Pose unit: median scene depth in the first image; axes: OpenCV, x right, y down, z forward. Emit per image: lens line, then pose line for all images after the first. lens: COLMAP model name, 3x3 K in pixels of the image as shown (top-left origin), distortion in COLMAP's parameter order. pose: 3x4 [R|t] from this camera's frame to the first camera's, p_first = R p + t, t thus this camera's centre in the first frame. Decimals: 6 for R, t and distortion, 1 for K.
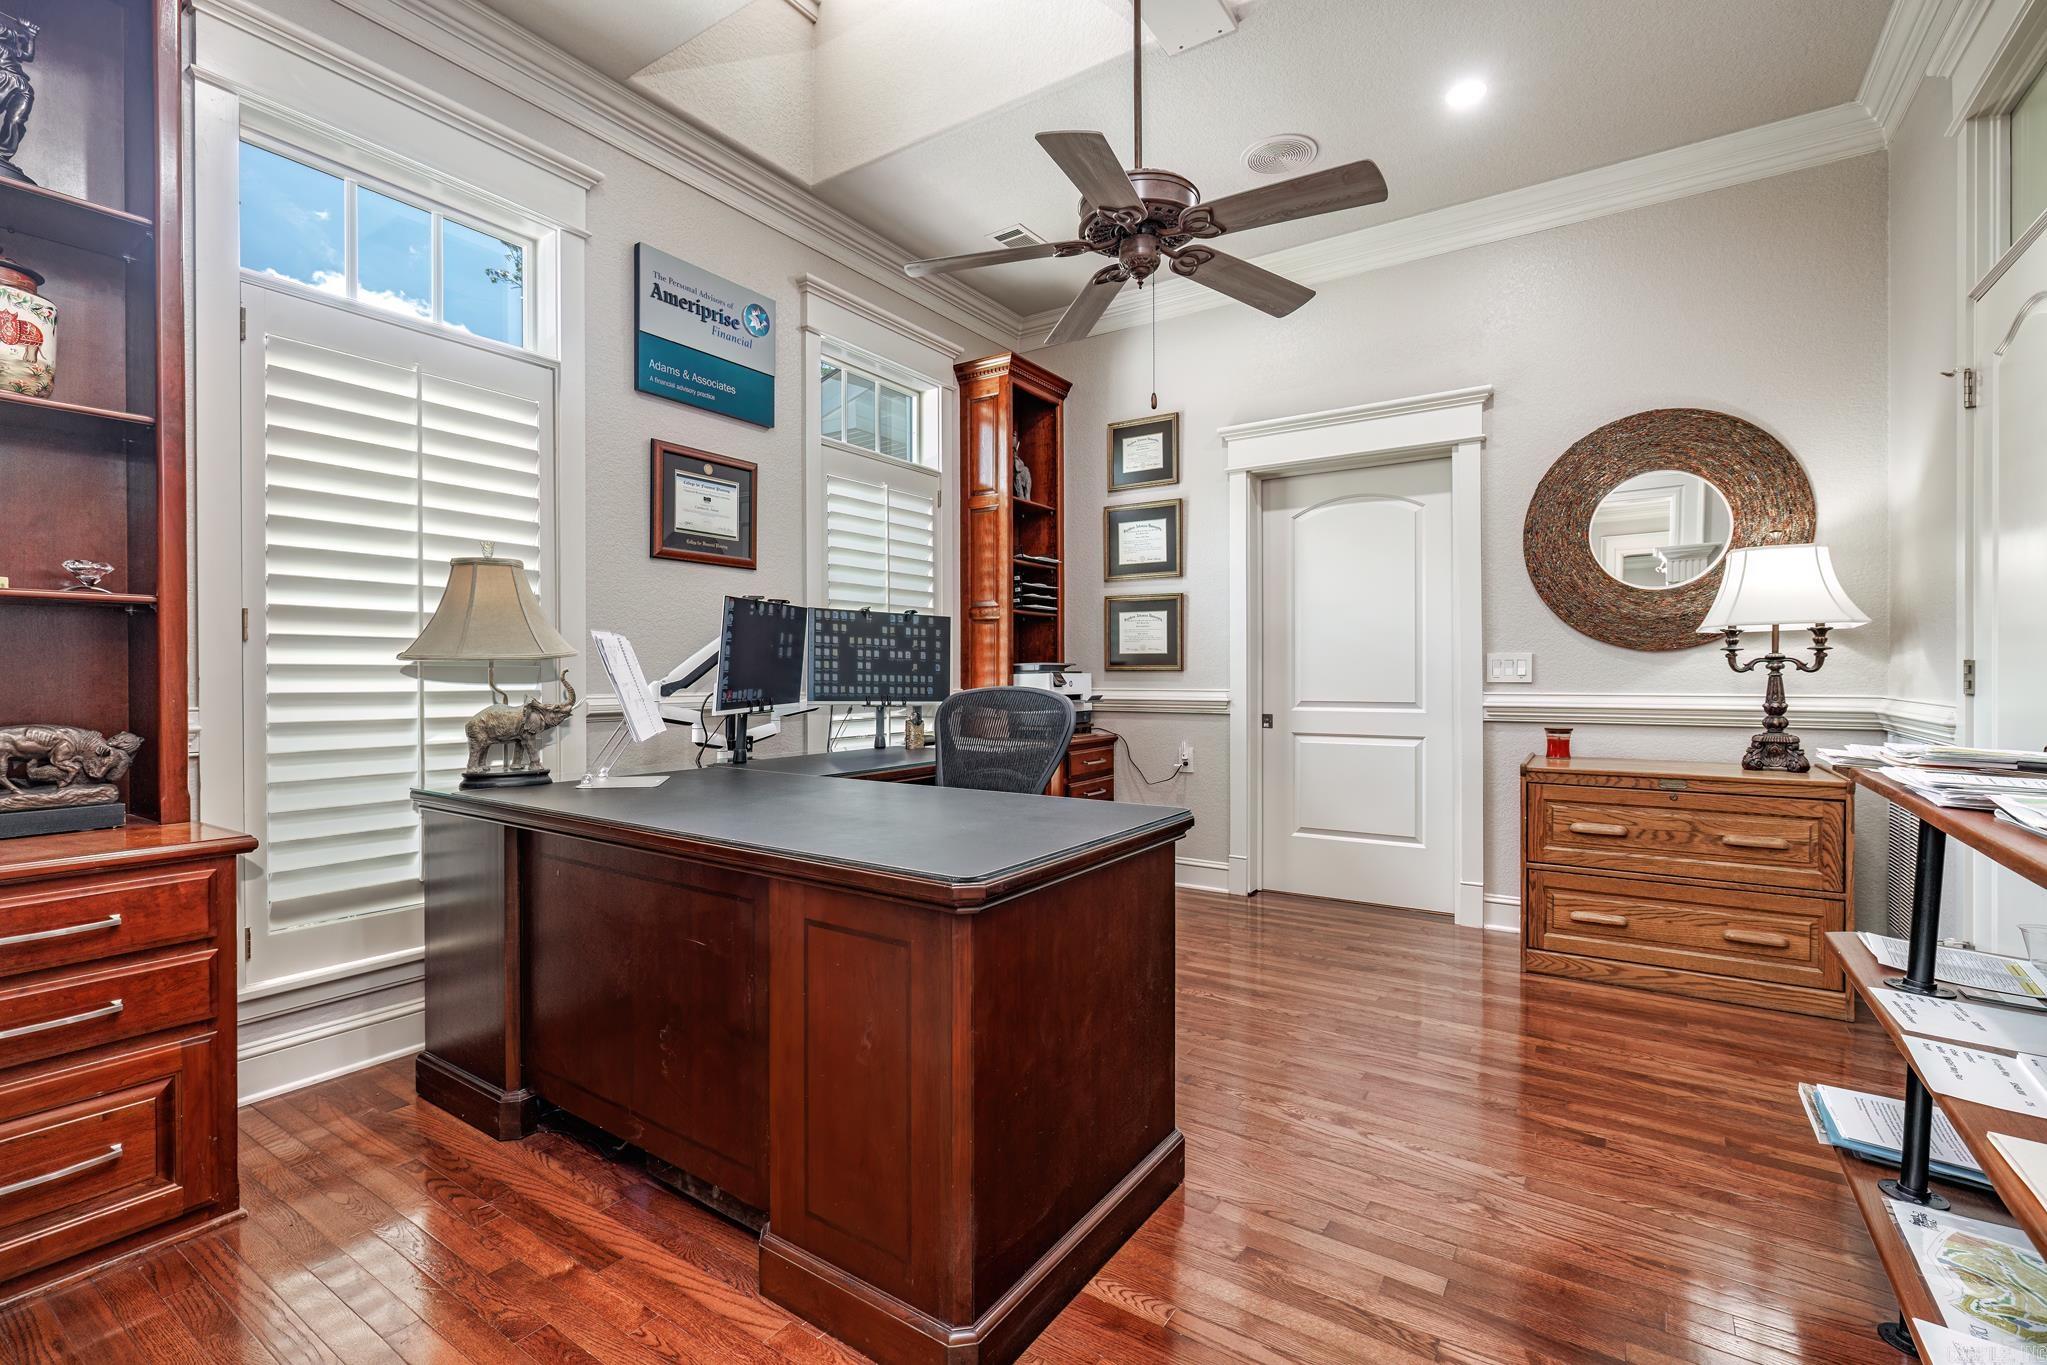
lens RADIAL K [[919.1, 0, 1029.2], [0, 919.1, 679.1], [0, 0, 1]] dist [-0.003063, -0.000072]
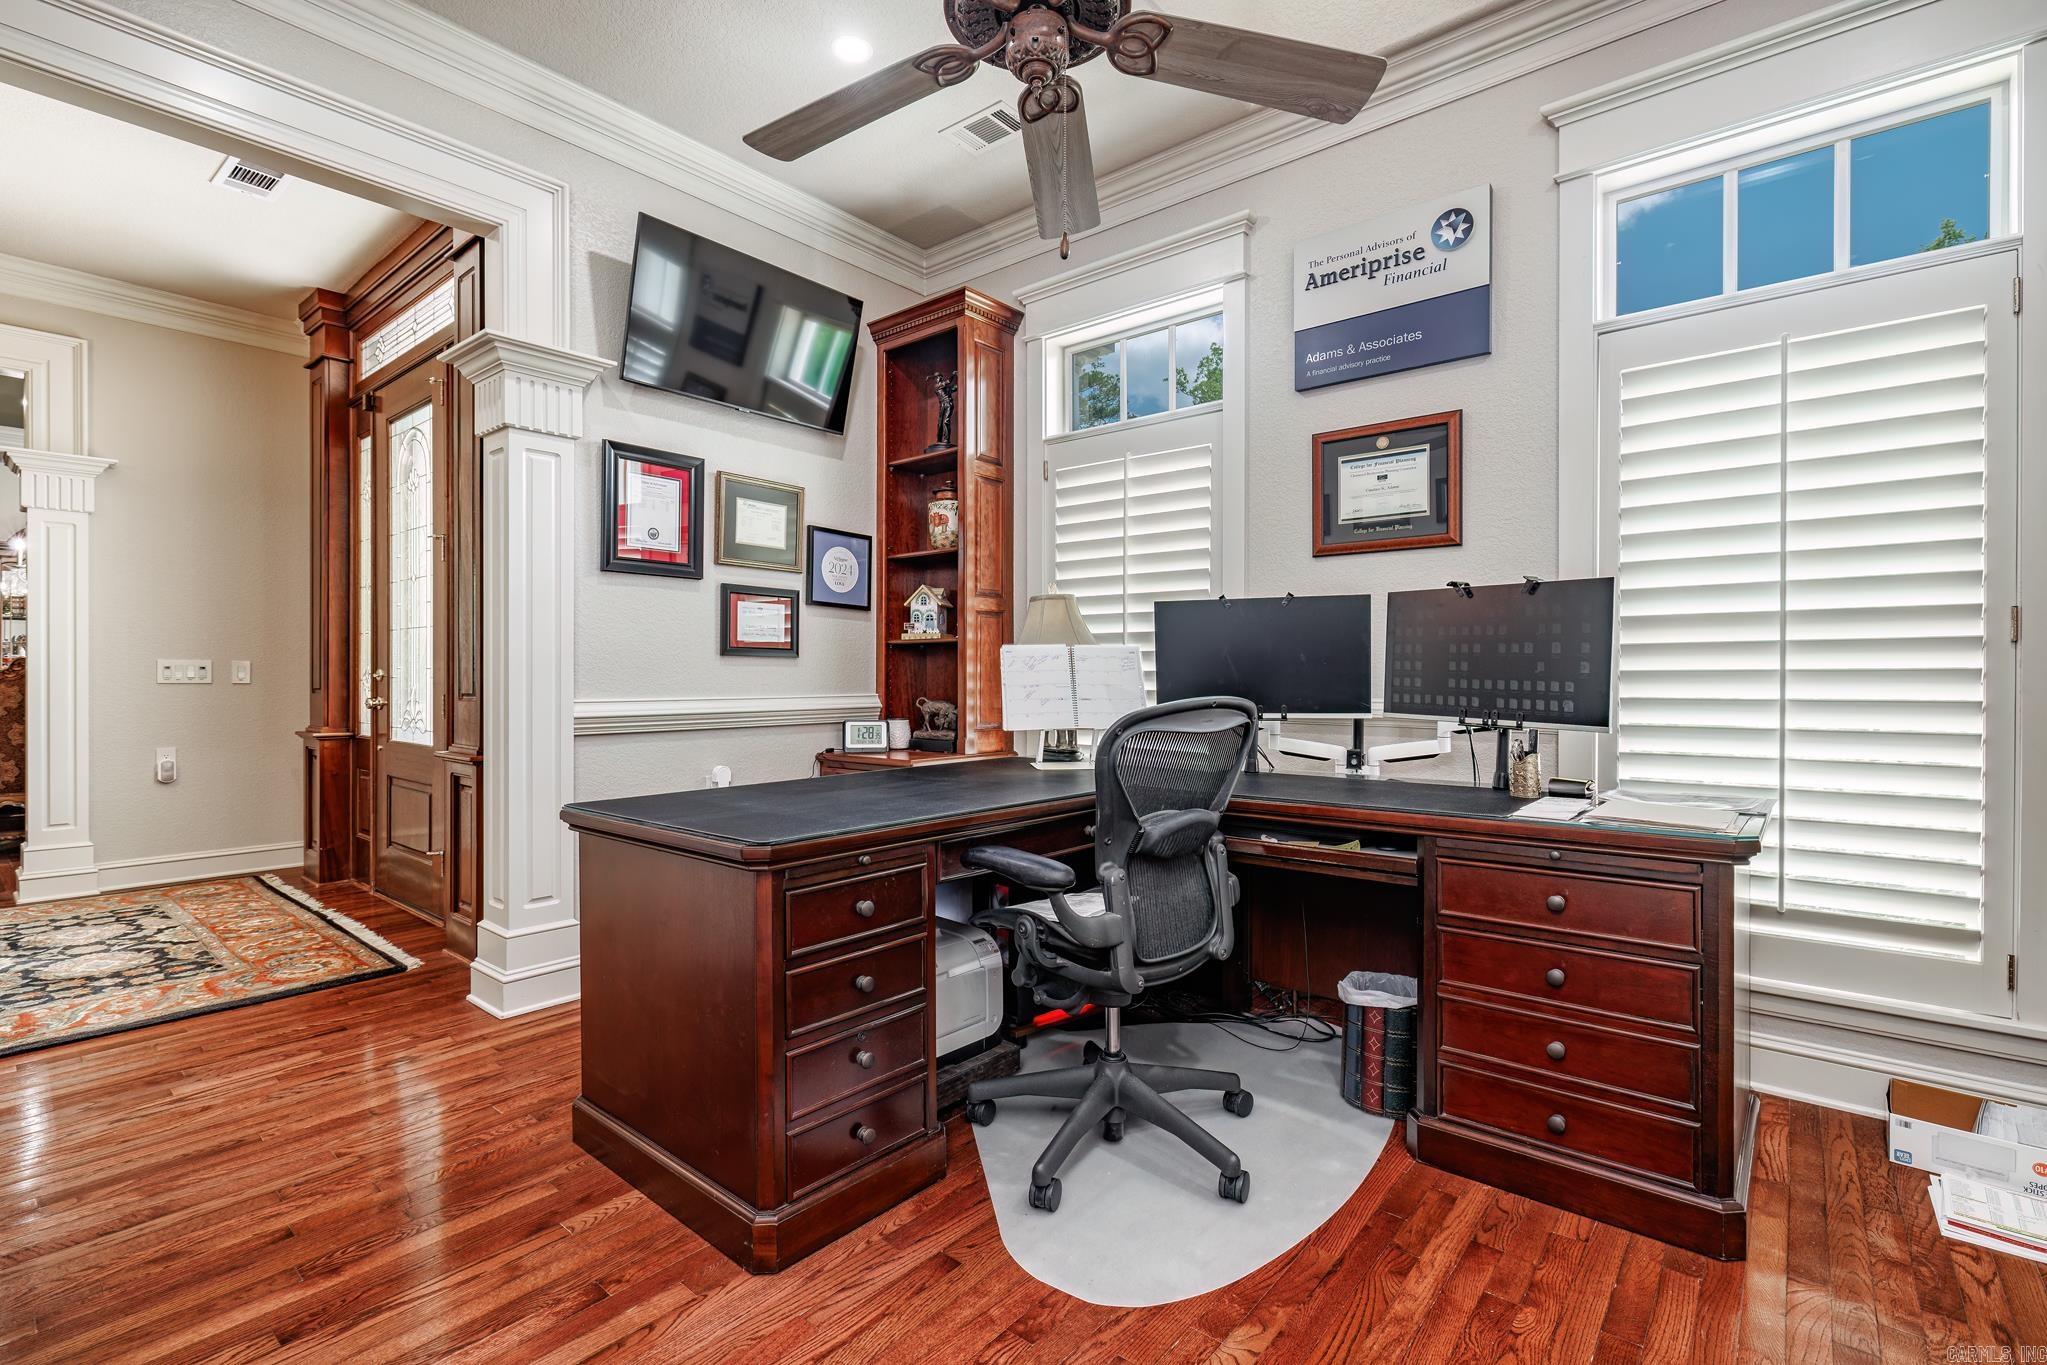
lens RADIAL K [[919.1, 0, 1034.4], [0, 919.1, 684.0], [0, 0, 1]] dist [-0.003063, -0.000072]
pose [[-0.096967, 0.012962, -0.995203, 0.544745], [-0.000249, 0.999915, 0.013048, -0.009840], [0.995288, 0.001513, -0.096955, 0.739070]]
